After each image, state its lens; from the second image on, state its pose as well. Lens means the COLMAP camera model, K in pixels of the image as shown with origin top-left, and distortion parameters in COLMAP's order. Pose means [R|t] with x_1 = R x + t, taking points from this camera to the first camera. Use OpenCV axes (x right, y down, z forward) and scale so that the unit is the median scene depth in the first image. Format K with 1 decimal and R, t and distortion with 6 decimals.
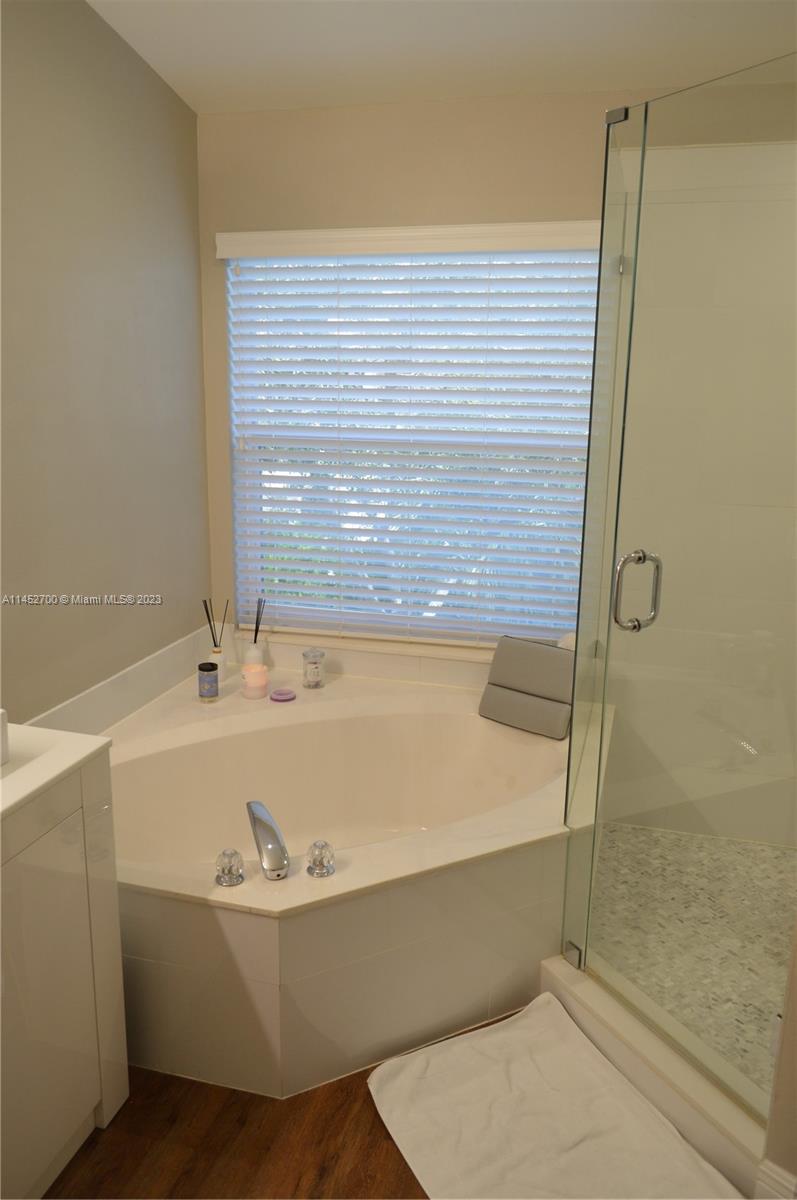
lens RADIAL K [[942.8, 0, 400.3], [0, 942.8, 604.4], [0, 0, 1]] dist [-0.013909, 0.005163]
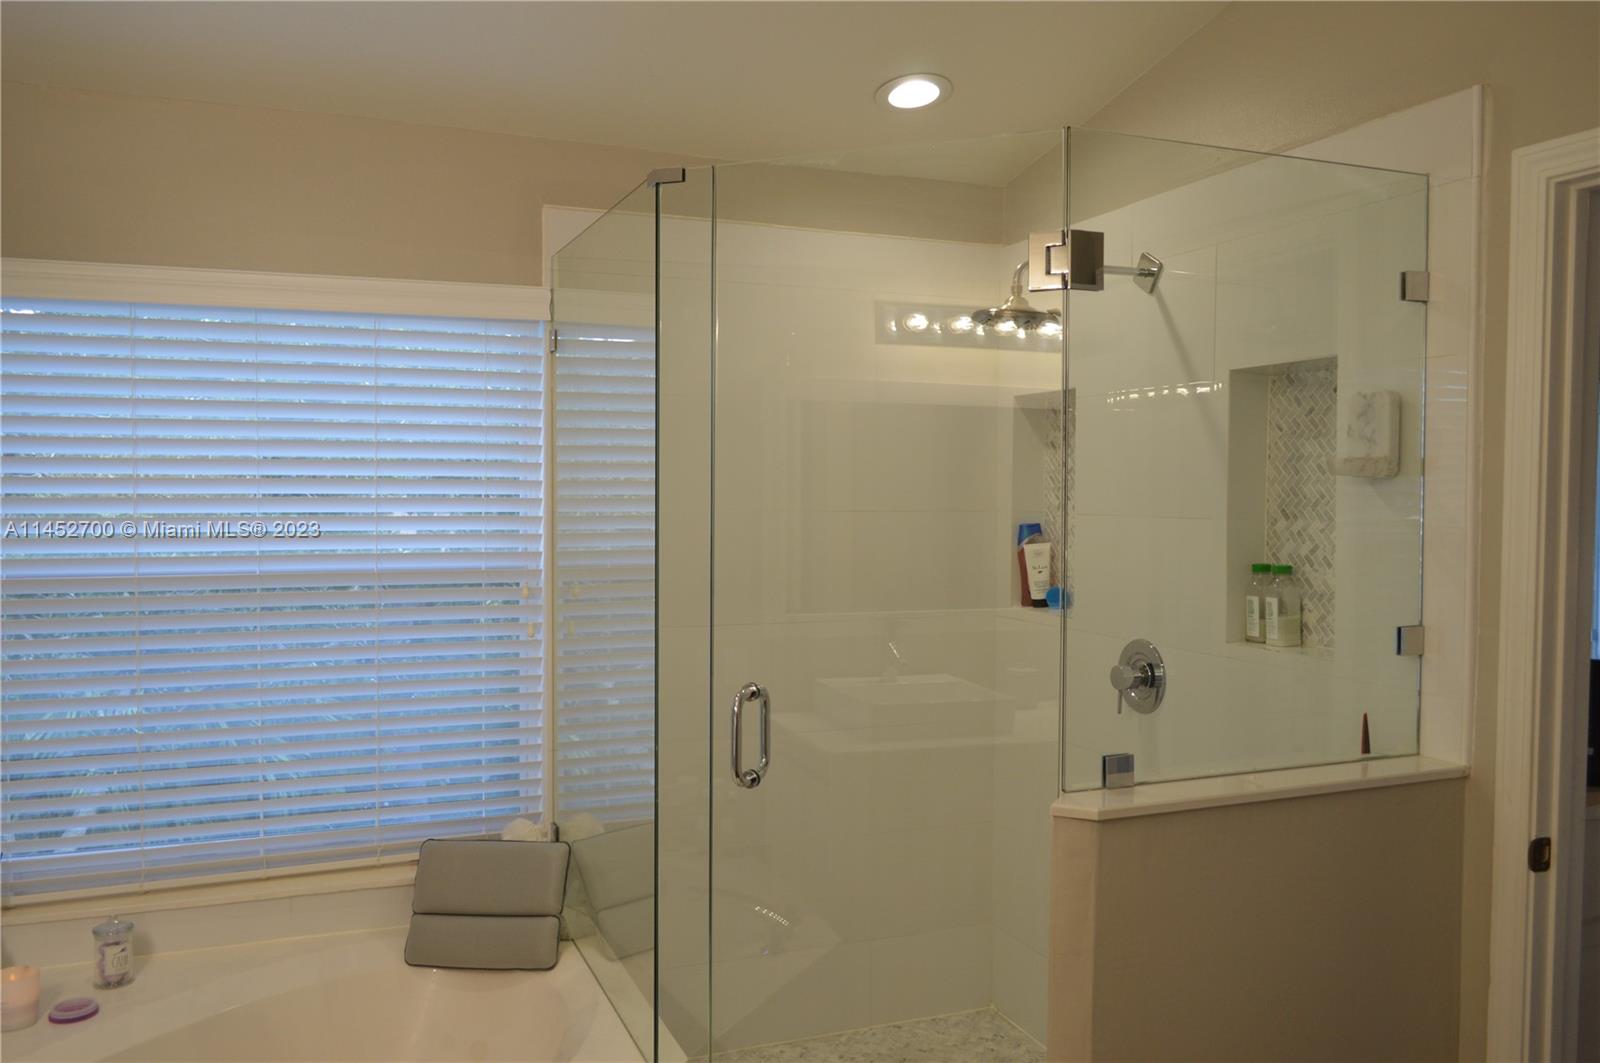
lens RADIAL K [[1271.4, 0, 803.4], [0, 1271.4, 523.7], [0, 0, 1]] dist [-0.006364, -0.009976]
pose [[0.793782, -0.032760, 0.607320, -0.228460], [0.151028, 0.977889, -0.144648, -0.017071], [-0.589153, 0.206541, 0.781179, 0.052777]]
